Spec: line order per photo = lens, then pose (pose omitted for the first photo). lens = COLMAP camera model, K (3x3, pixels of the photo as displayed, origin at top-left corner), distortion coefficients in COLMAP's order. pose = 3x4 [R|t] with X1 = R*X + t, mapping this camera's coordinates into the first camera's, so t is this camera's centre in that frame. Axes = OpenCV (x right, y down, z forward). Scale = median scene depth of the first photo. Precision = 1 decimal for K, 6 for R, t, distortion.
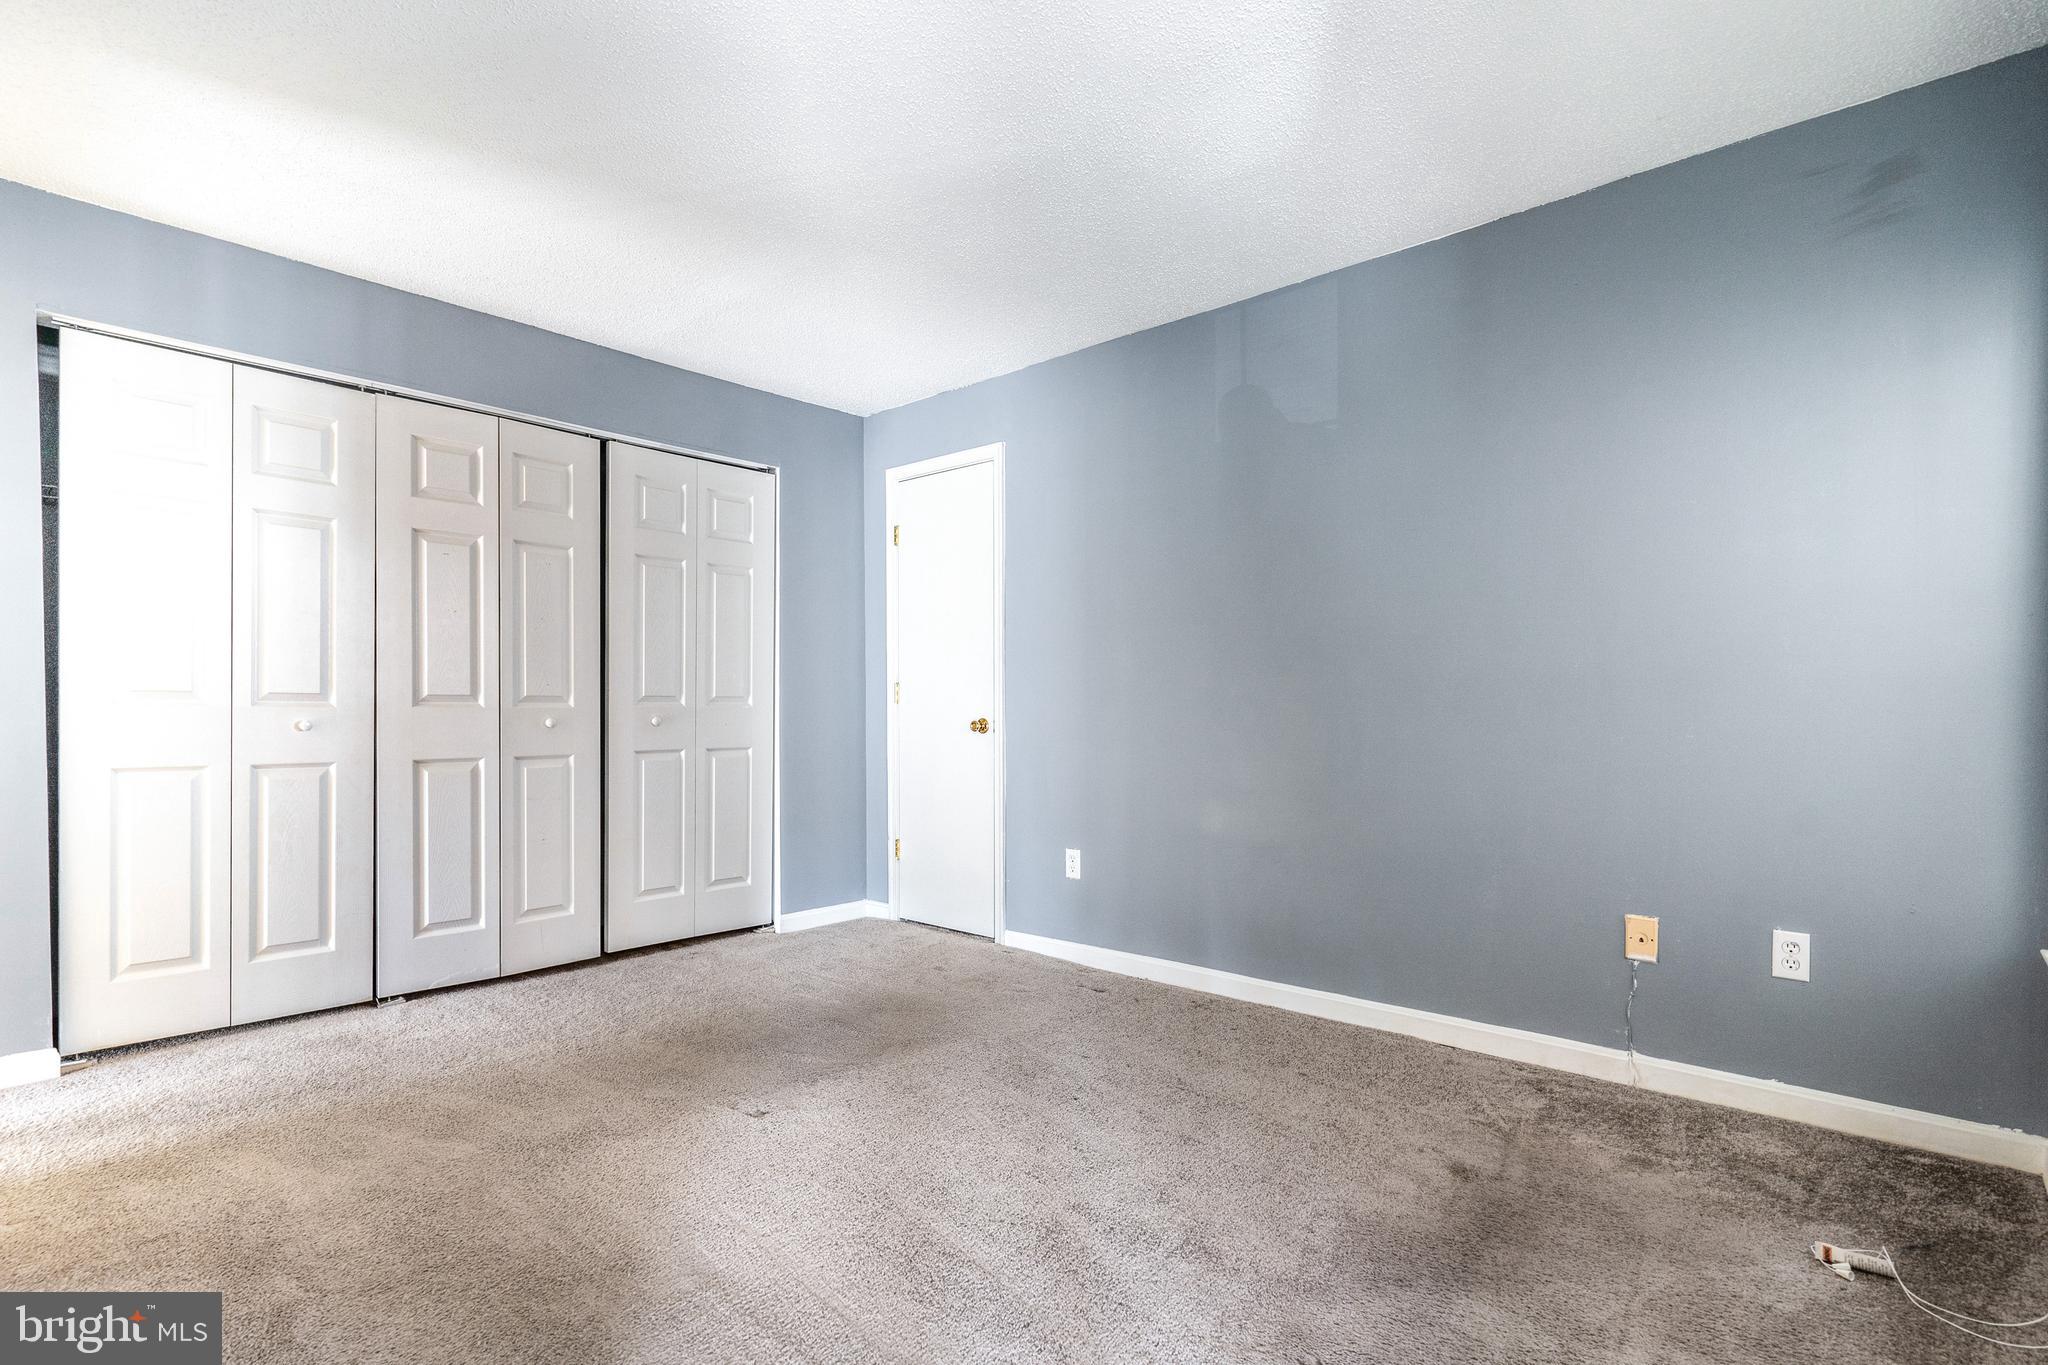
lens RADIAL K [[981.2, 0, 961.0], [0, 981.2, 717.3], [0, 0, 1]] dist [-0.002813, 0.002164]
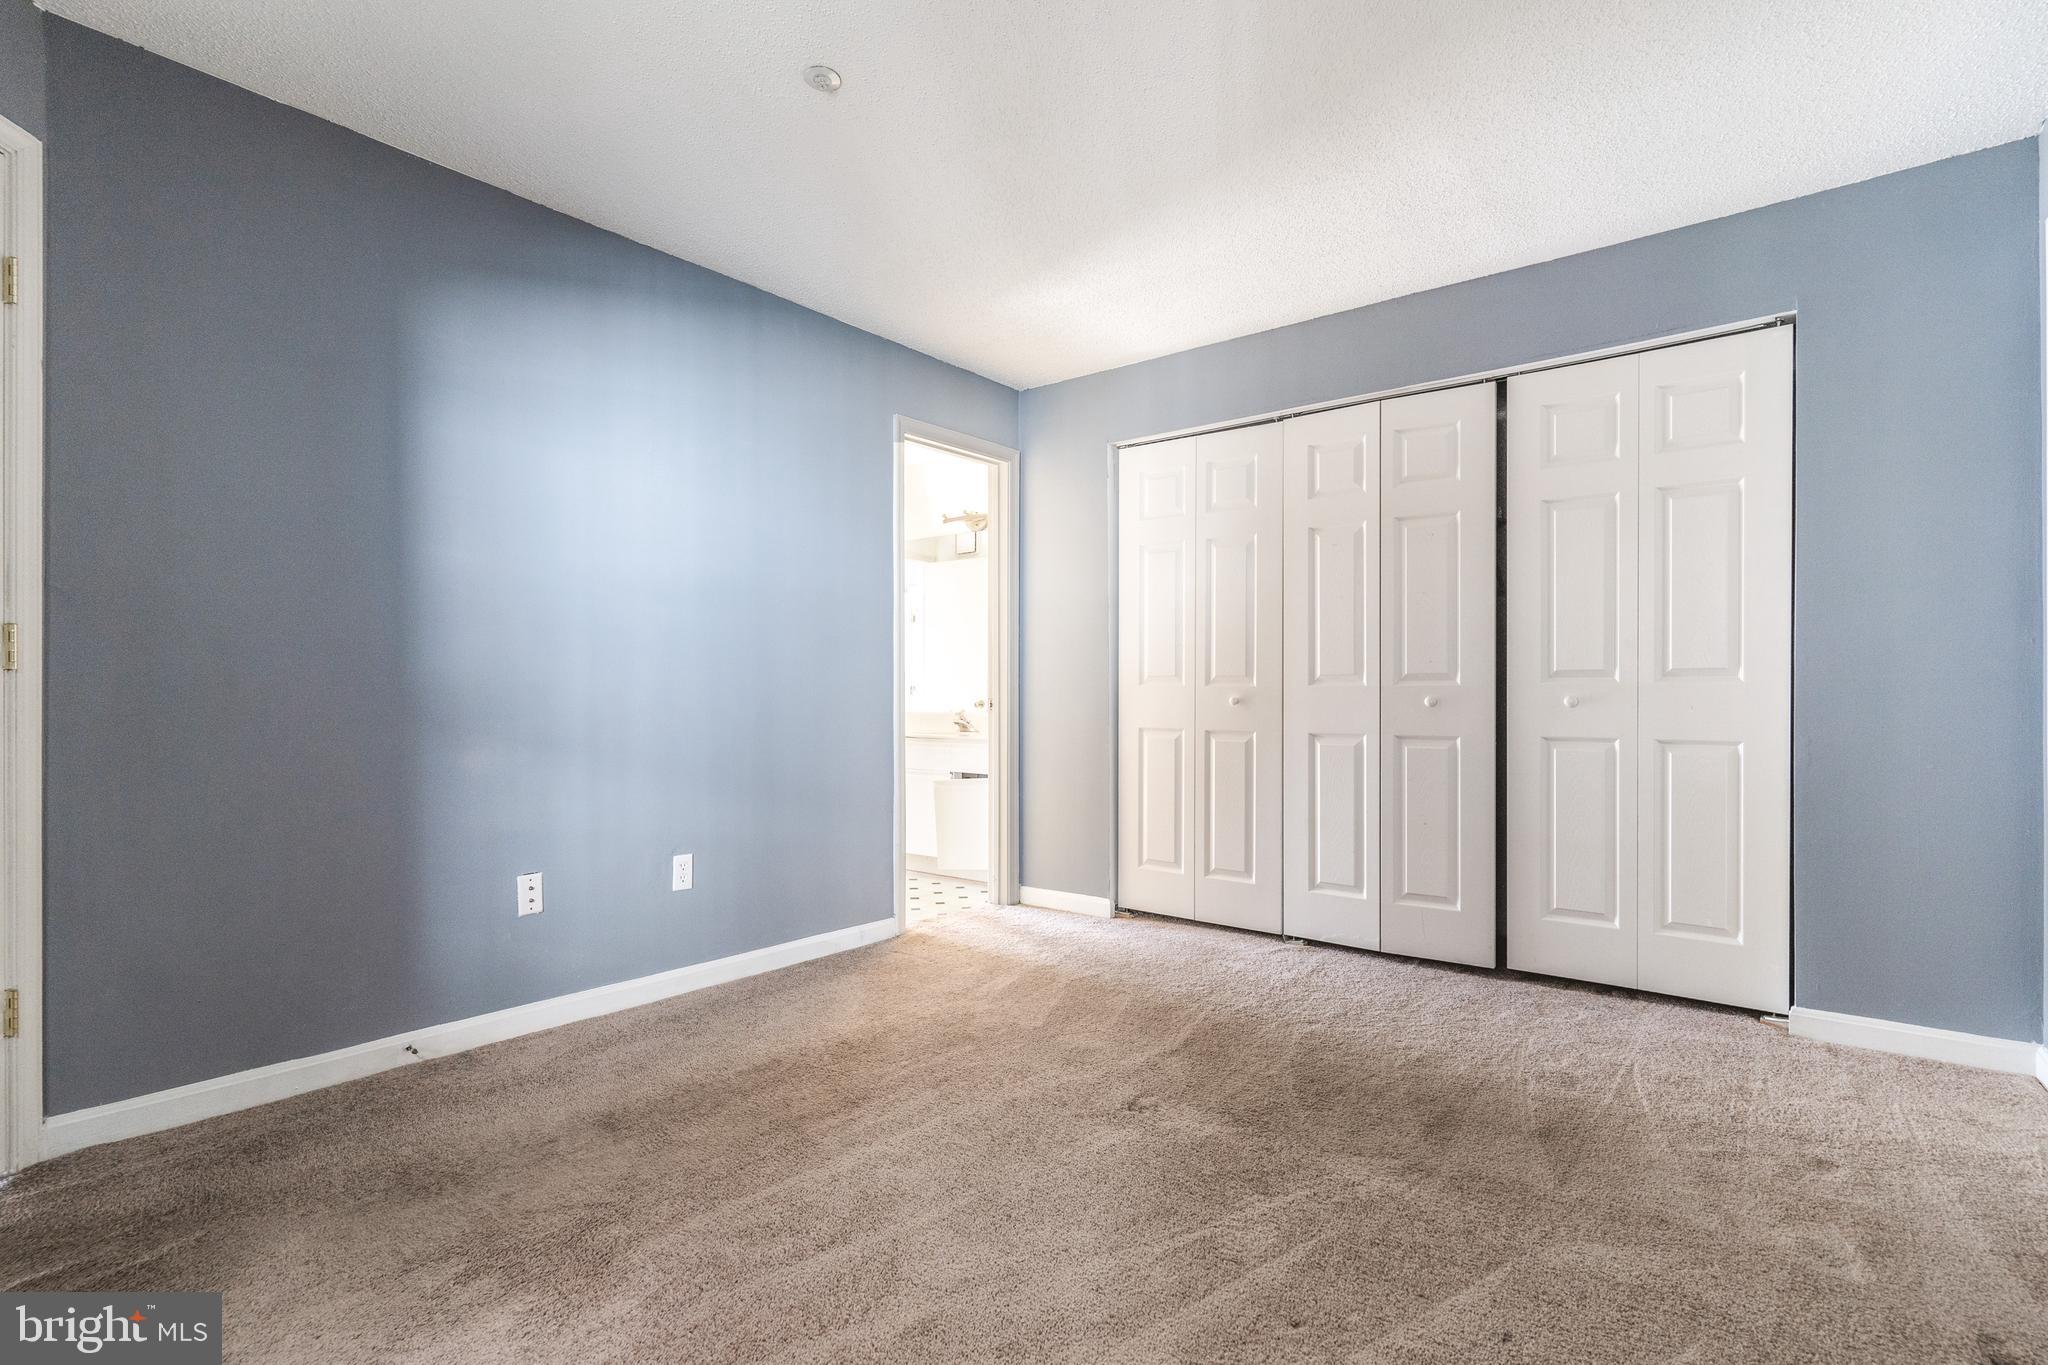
lens RADIAL K [[981.2, 0, 1011.9], [0, 981.2, 684.6], [0, 0, 1]] dist [-0.002813, 0.002164]
pose [[0.087286, -0.002225, -0.996181, 0.514521], [-0.001729, 0.999996, -0.002385, -0.008518], [0.996182, 0.001930, 0.087282, 0.539181]]
